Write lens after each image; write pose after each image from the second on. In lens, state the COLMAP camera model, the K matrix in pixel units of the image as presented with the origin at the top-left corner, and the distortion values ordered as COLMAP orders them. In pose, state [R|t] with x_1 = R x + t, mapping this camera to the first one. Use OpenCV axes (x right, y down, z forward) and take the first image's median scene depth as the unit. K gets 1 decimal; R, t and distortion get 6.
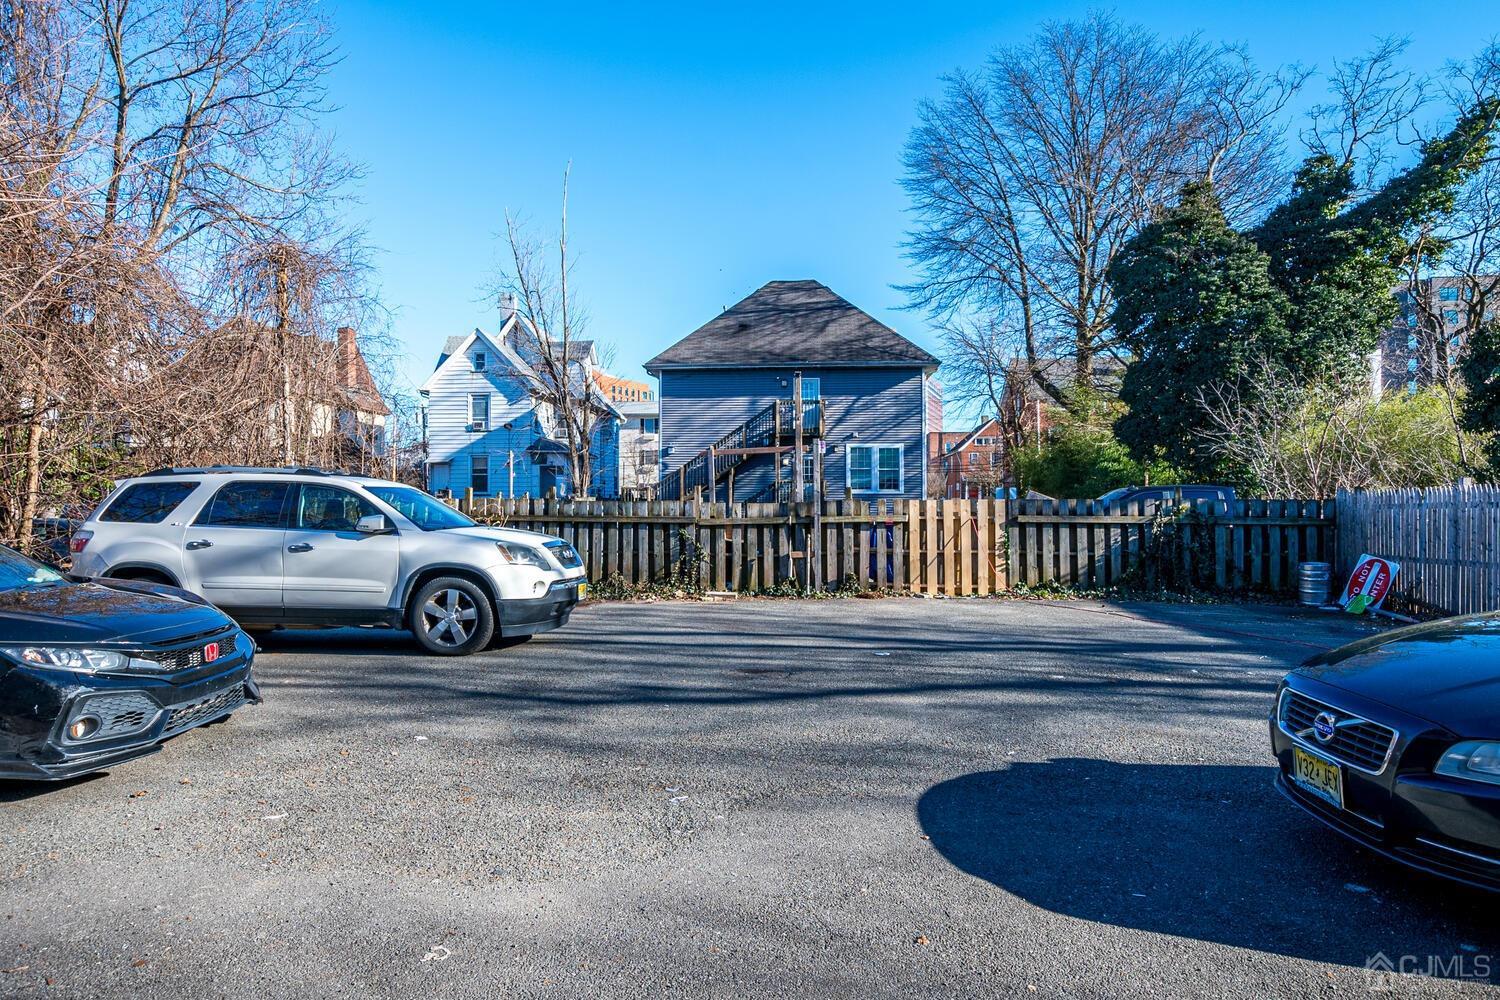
lens RADIAL K [[905.5, 0, 747.9], [0, 905.5, 503.9], [0, 0, 1]] dist [0.000324, 0.010062]
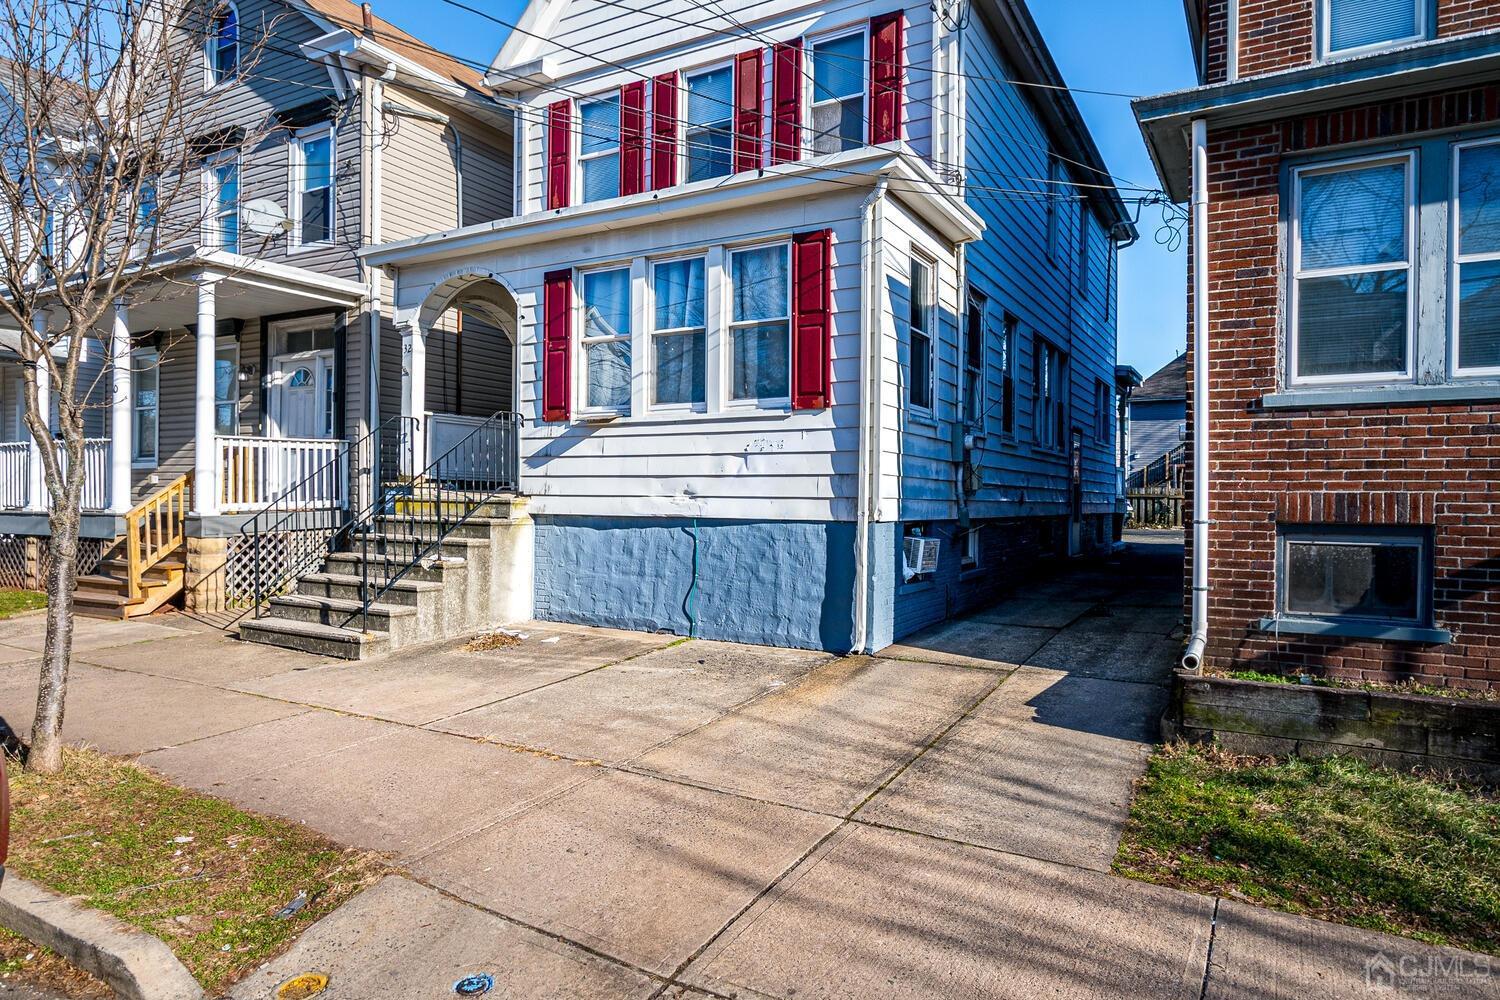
lens RADIAL K [[905.5, 0, 751.4], [0, 905.5, 503.5], [0, 0, 1]] dist [0.000324, 0.010062]
pose [[0.896905, 0.004754, -0.442197, 0.005281], [-0.002556, 0.999981, 0.005566, 0.011317], [0.442215, -0.003862, 0.896901, -0.636193]]
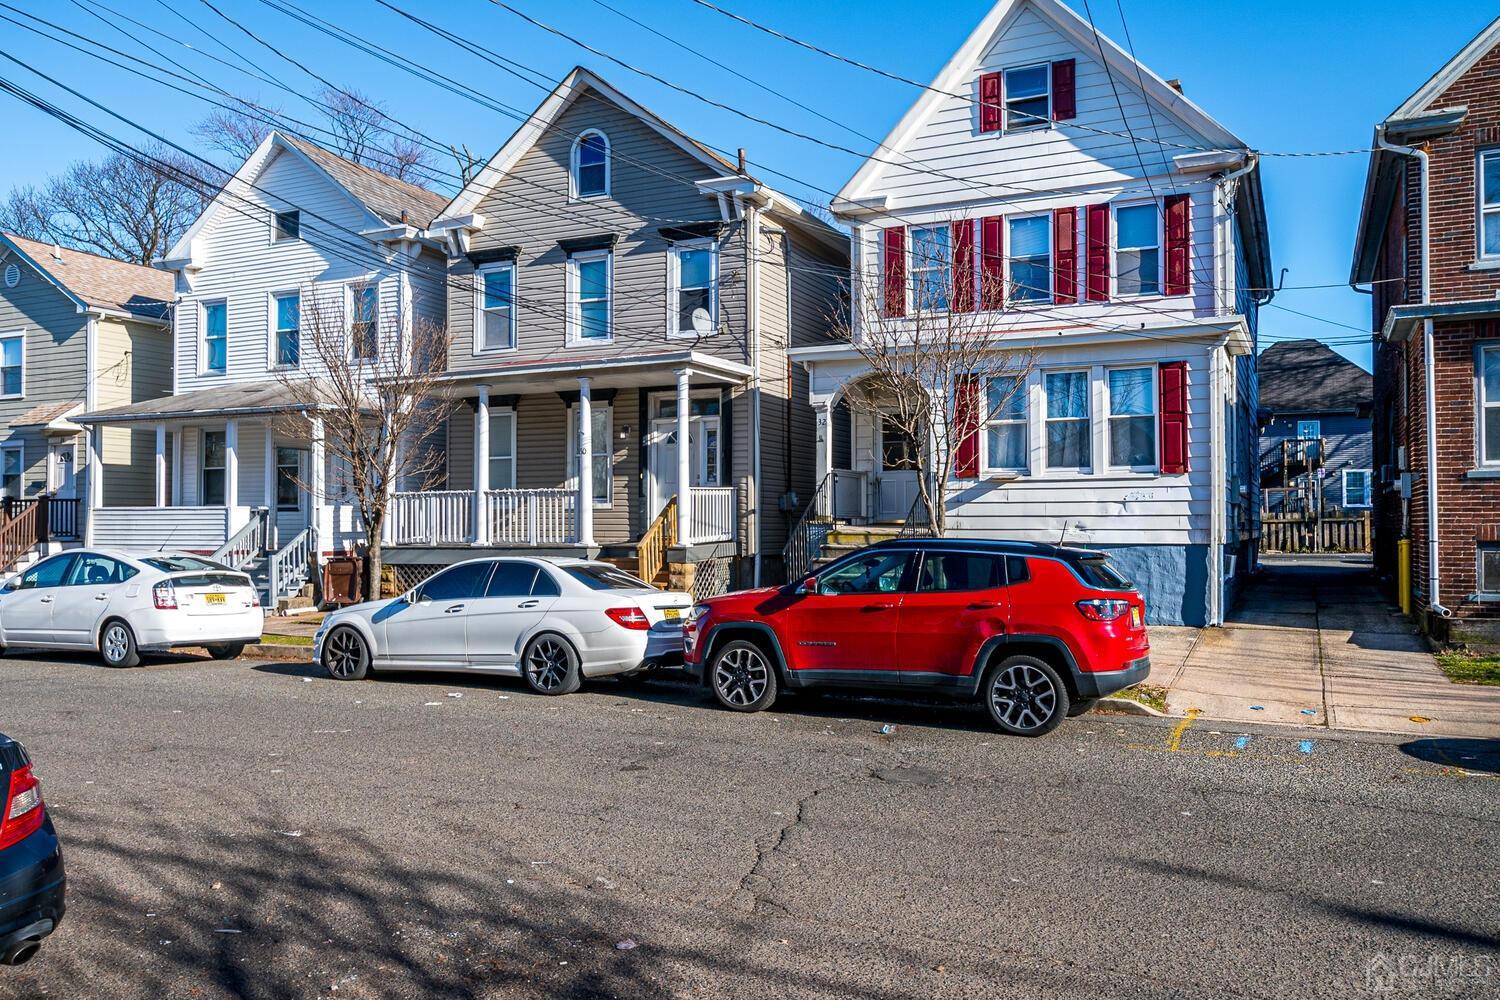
lens RADIAL K [[1174.7, 0, 748.6], [0, 1174.7, 505.3], [0, 0, 1]] dist [0.029758, 0.016964]
pose [[0.932107, -0.013604, -0.361928, -0.075377], [0.008099, 0.999827, -0.016723, 0.007727], [0.362093, 0.012656, 0.932056, -0.944775]]
